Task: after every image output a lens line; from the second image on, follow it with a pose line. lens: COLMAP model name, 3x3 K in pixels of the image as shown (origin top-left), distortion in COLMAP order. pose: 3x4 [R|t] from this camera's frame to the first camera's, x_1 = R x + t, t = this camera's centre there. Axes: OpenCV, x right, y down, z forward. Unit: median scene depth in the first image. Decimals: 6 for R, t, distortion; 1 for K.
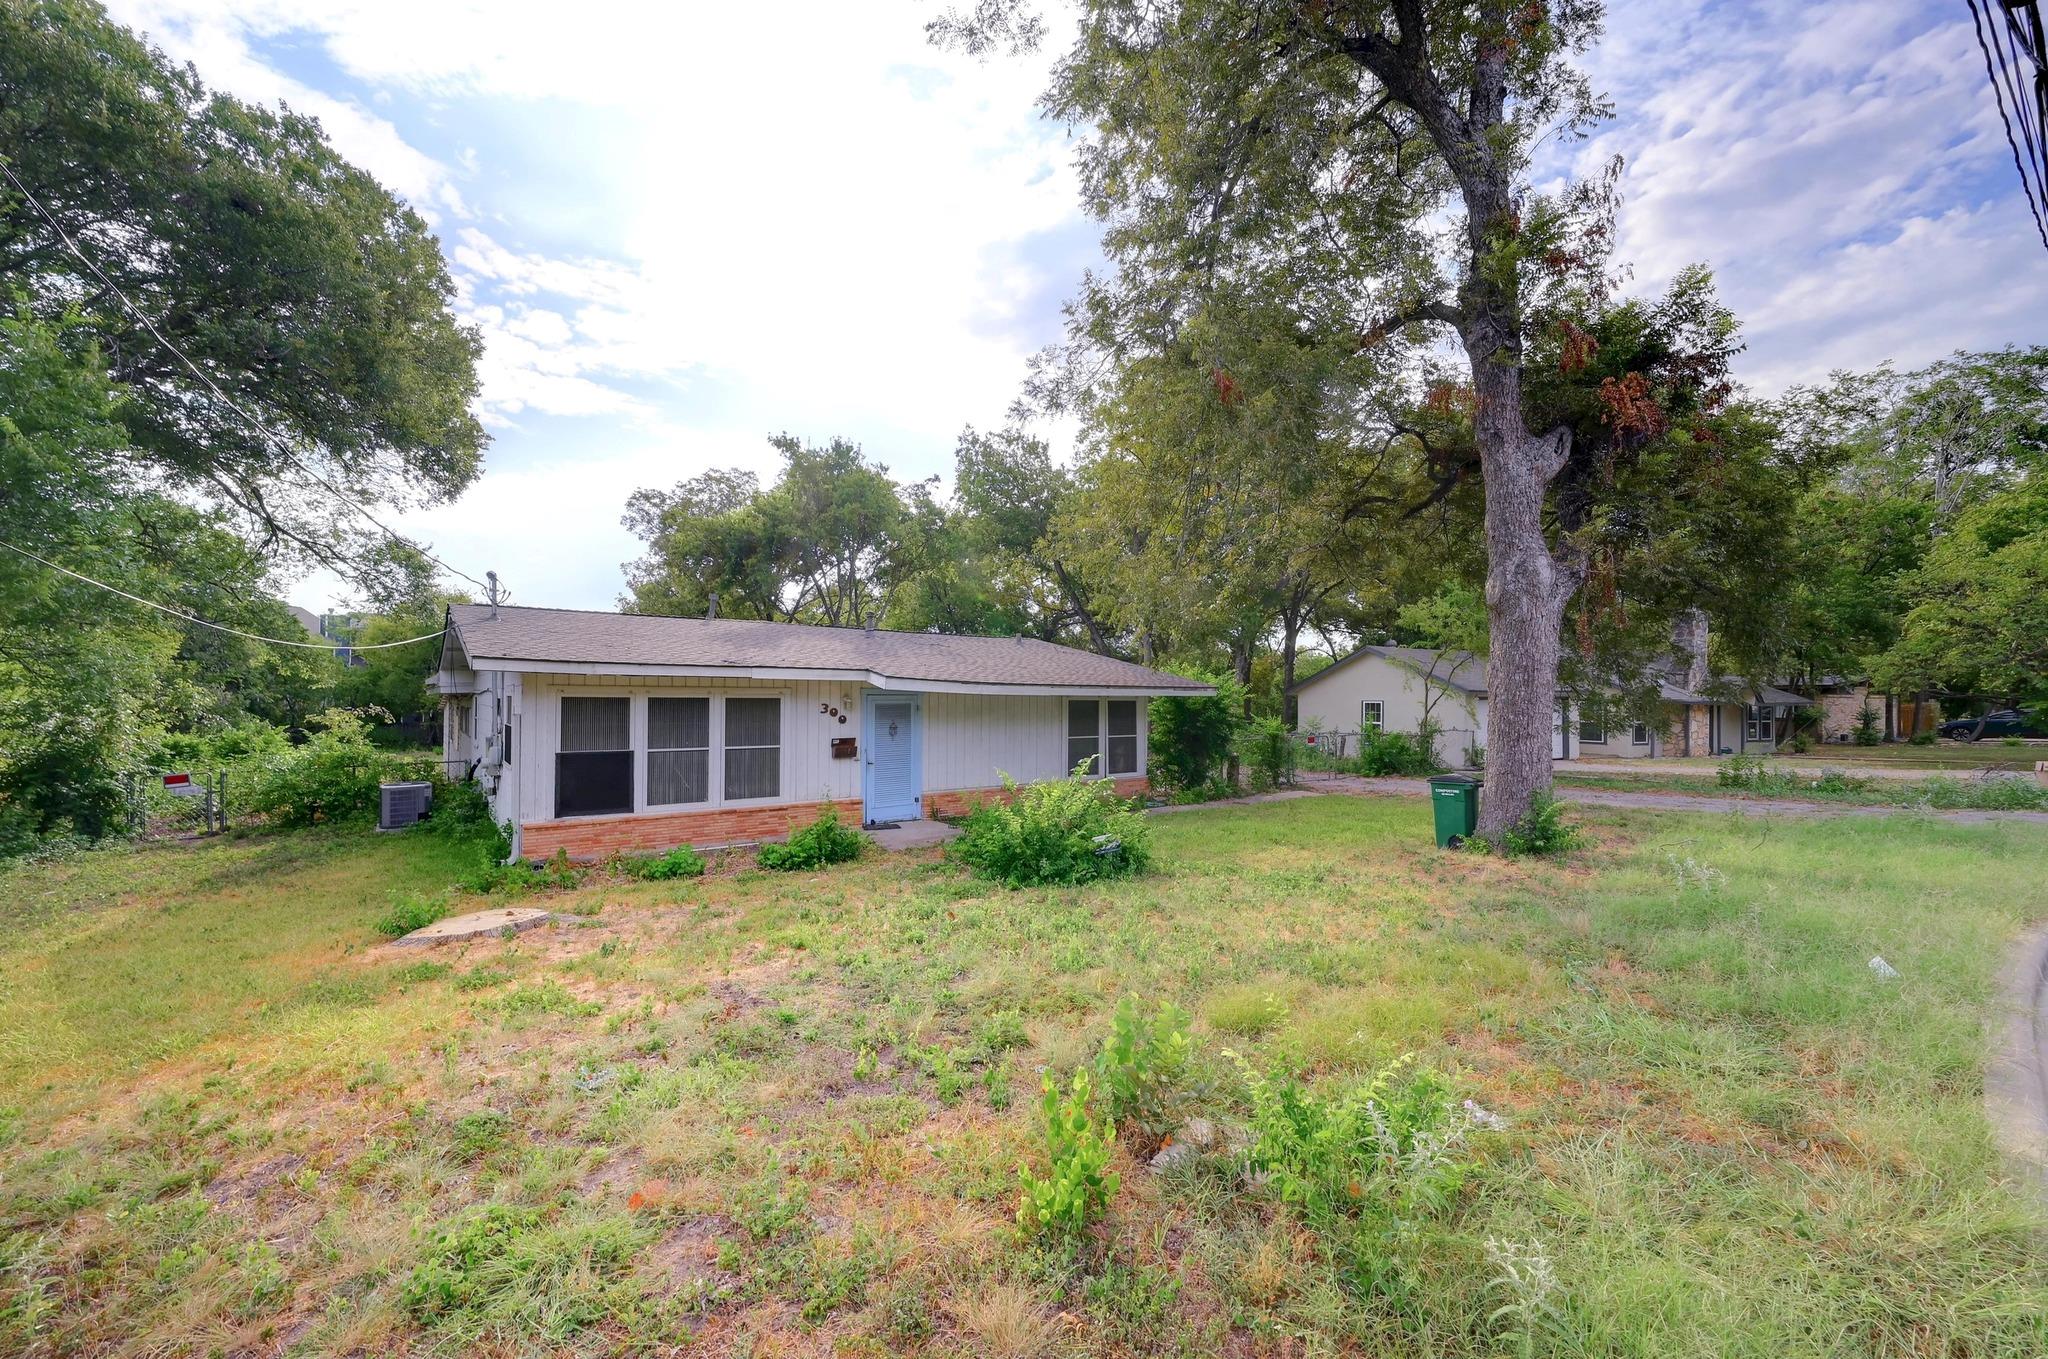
lens RADIAL K [[860.2, 0, 1024.3], [0, 860.2, 688.9], [0, 0, 1]] dist [-0.000343, -0.000041]
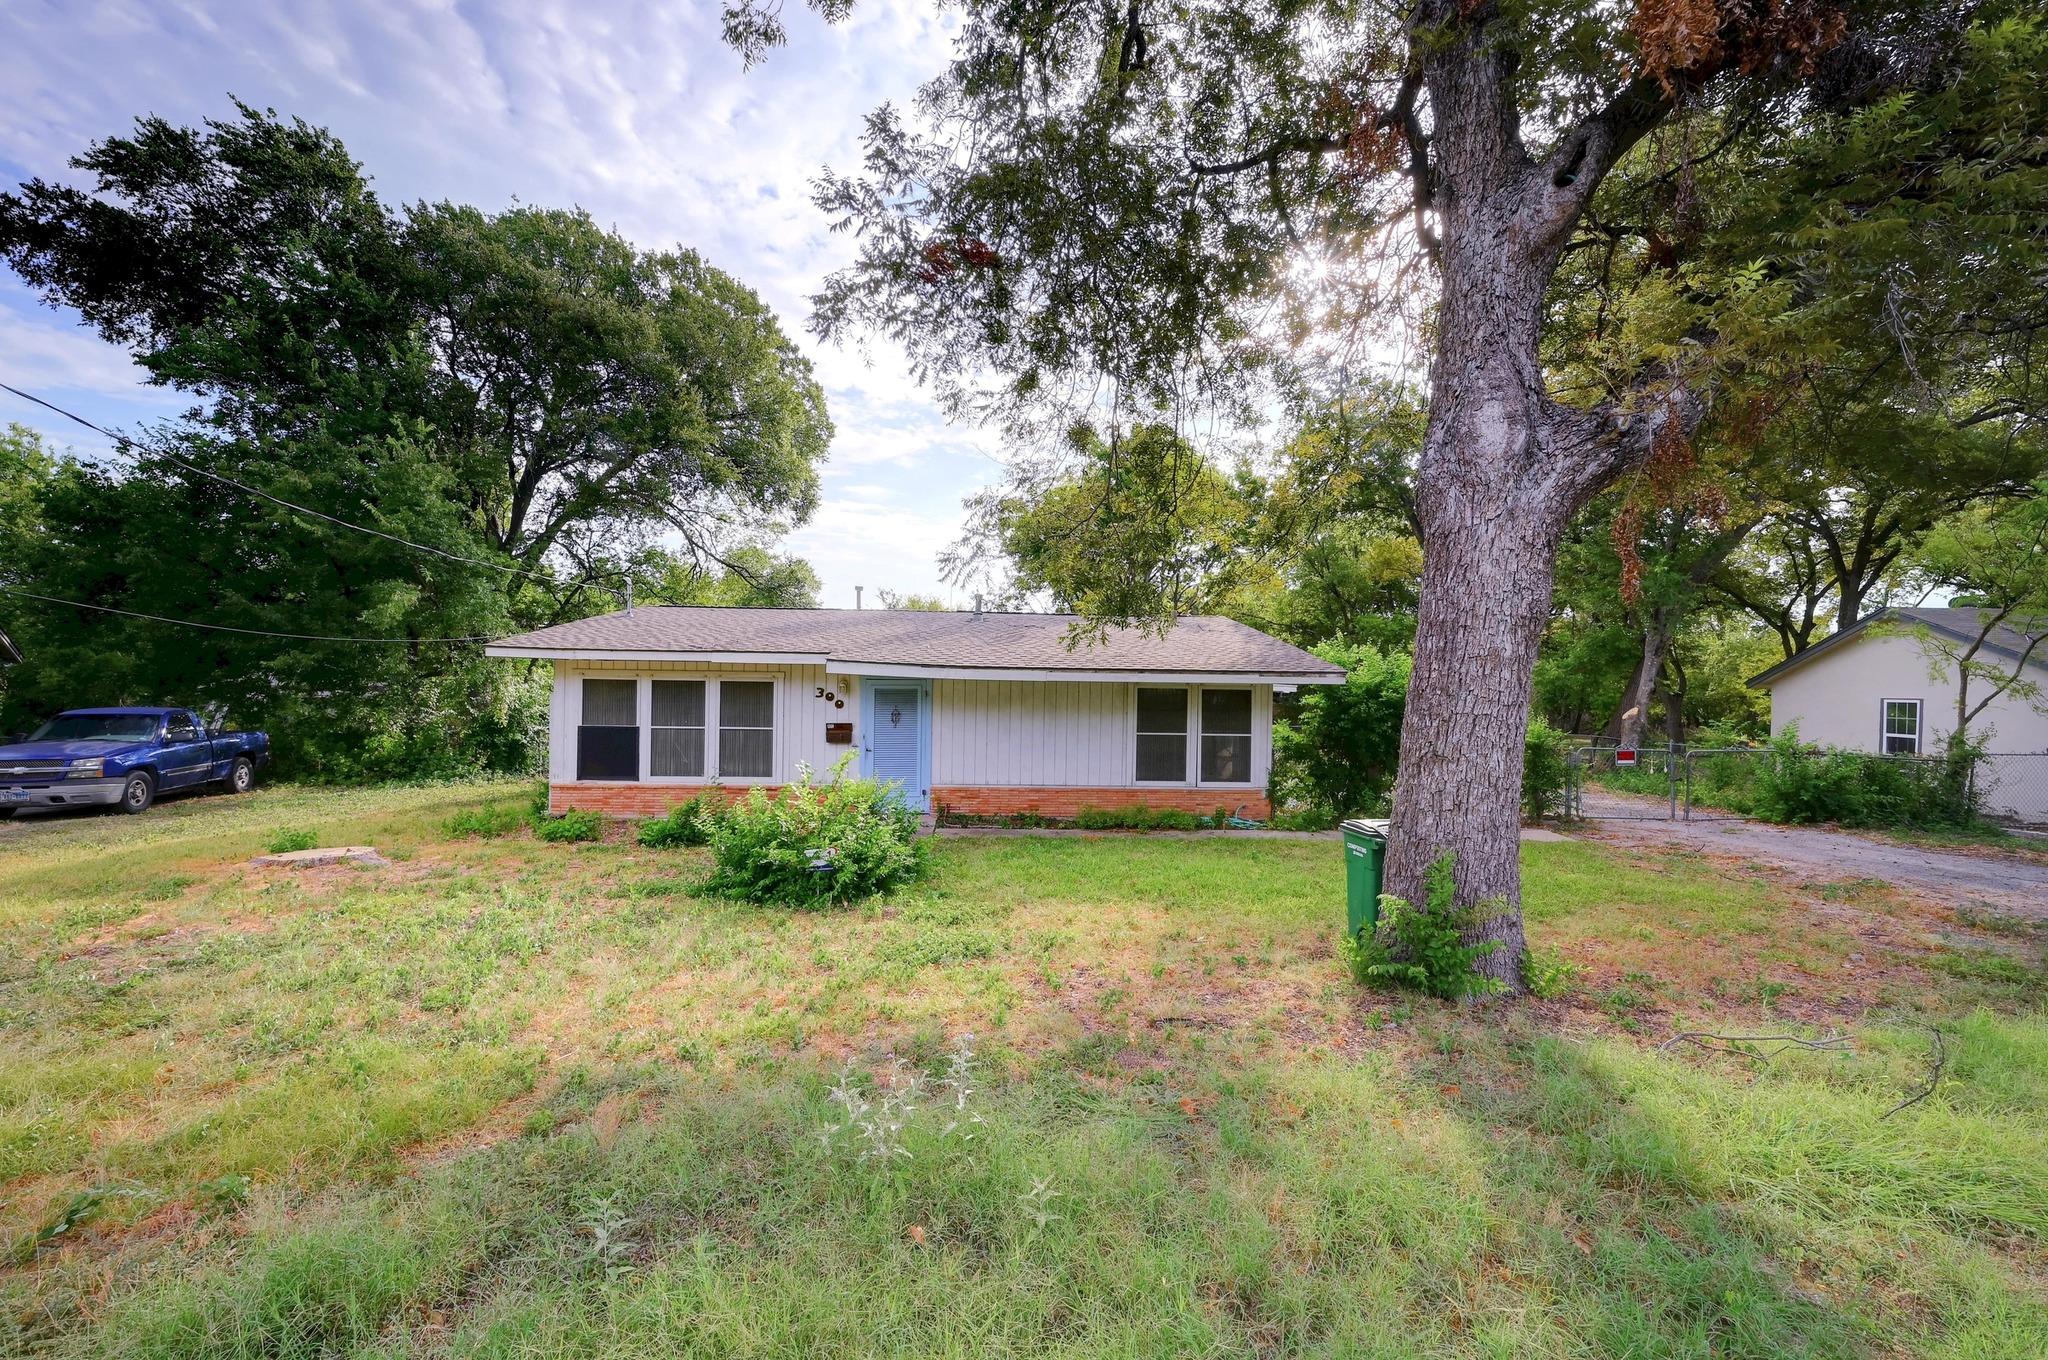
lens RADIAL K [[834.9, 0, 1028.0], [0, 834.9, 688.1], [0, 0, 1]] dist [0.008775, 0.000039]
pose [[0.812247, 0.009189, -0.583242, 0.758227], [-0.005068, 0.999949, 0.008696, 0.011063], [0.583292, -0.004107, 0.812252, 0.505071]]
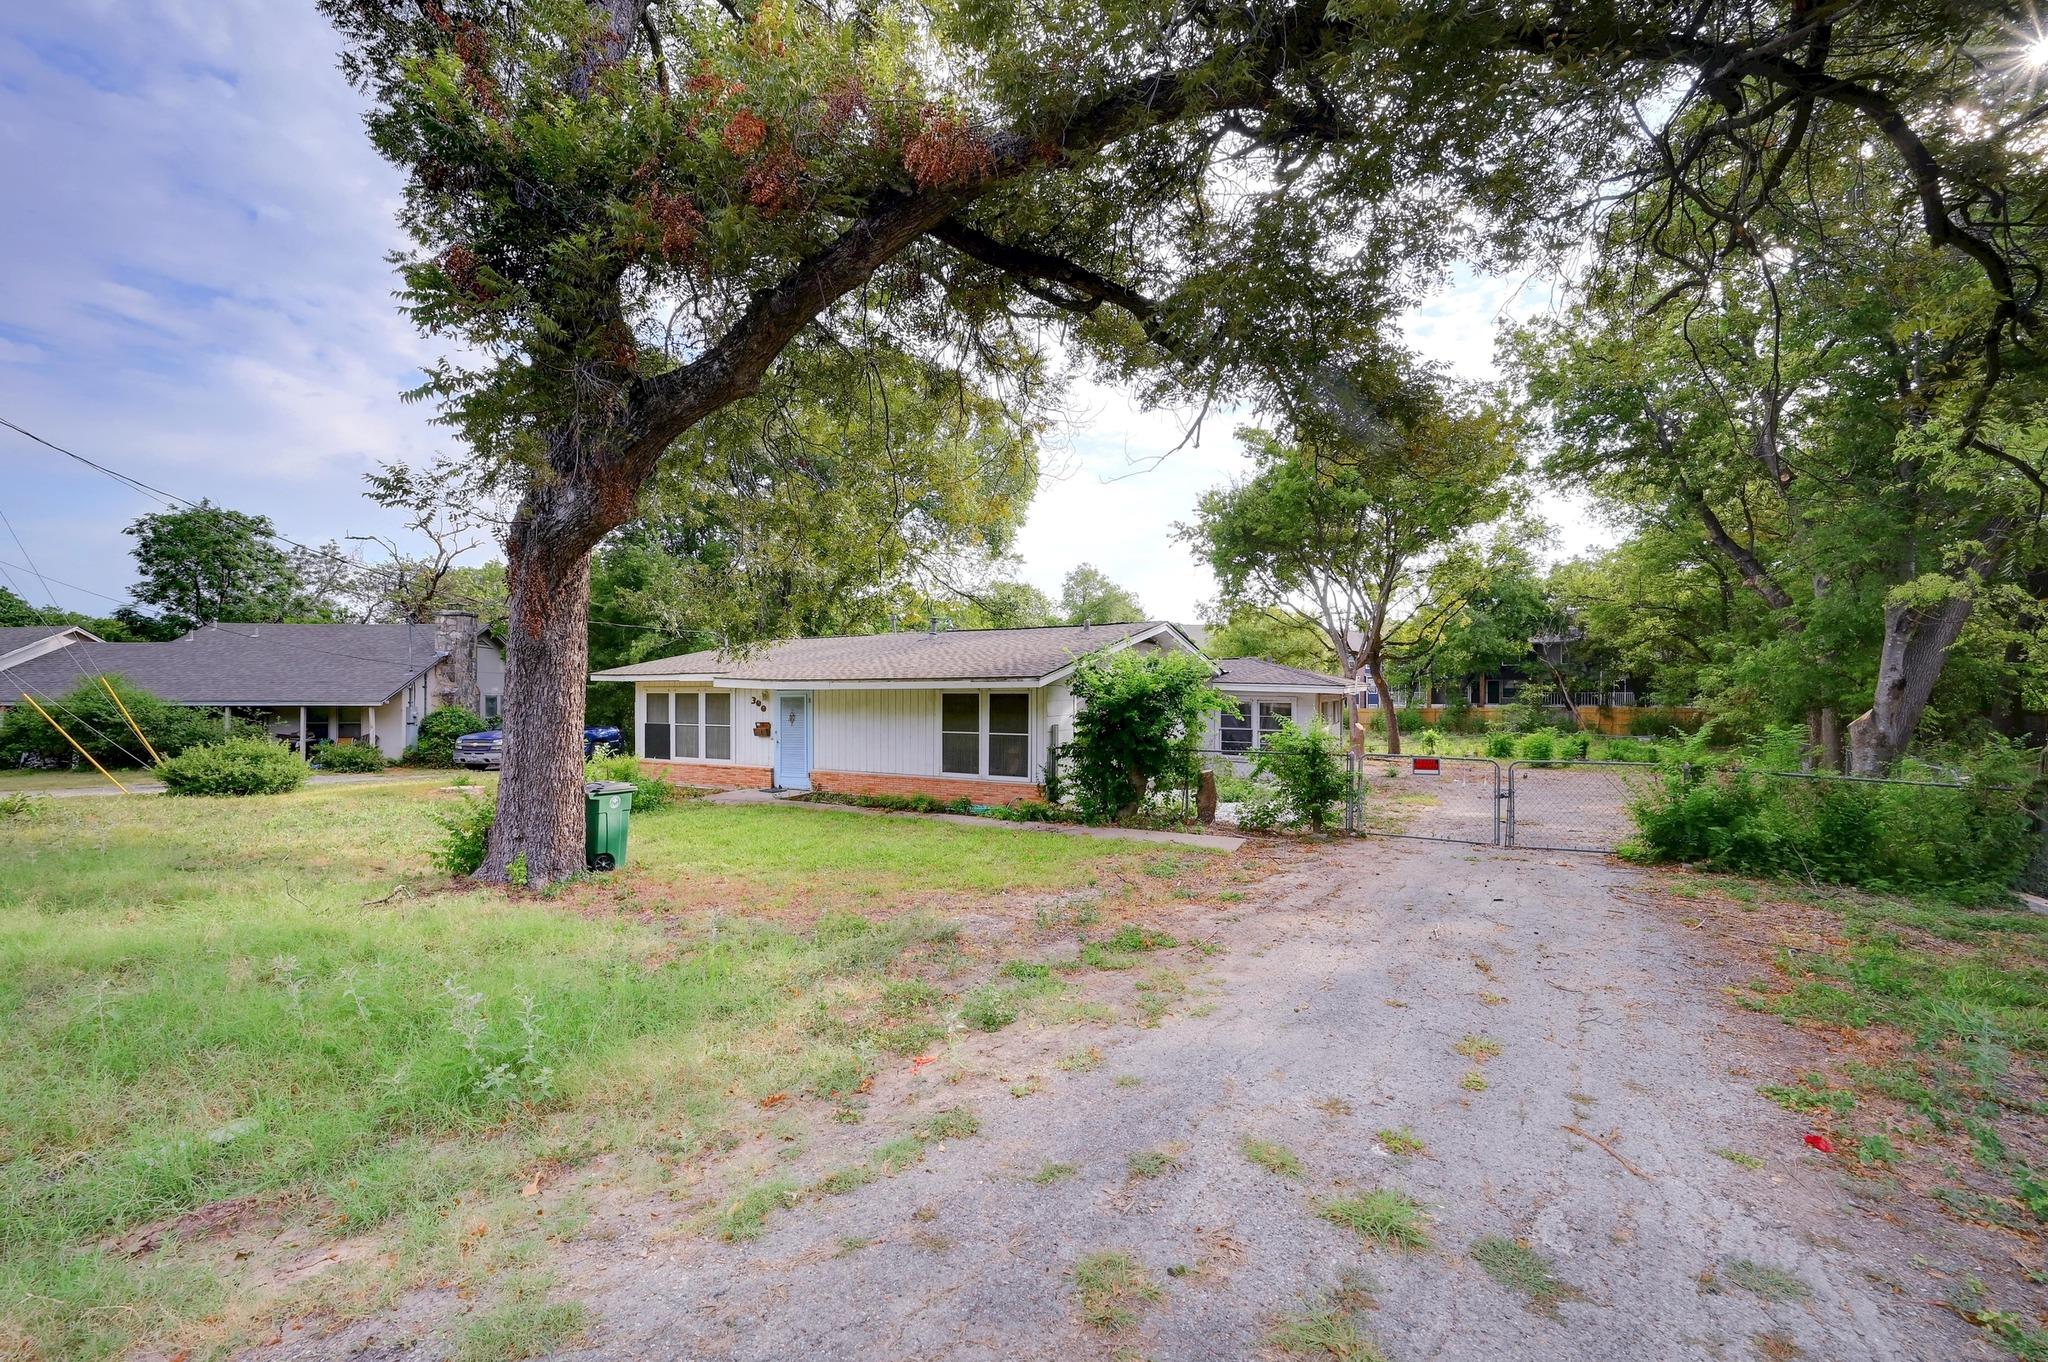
lens RADIAL K [[788.9, 0, 1024.0], [0, 788.9, 681.0], [0, 0, 1]] dist [0.000583, 0.000051]
pose [[0.403022, -0.011745, -0.915115, 1.585777], [0.015095, 0.999867, -0.006185, 0.008846], [0.915066, -0.011321, 0.403146, 1.268596]]
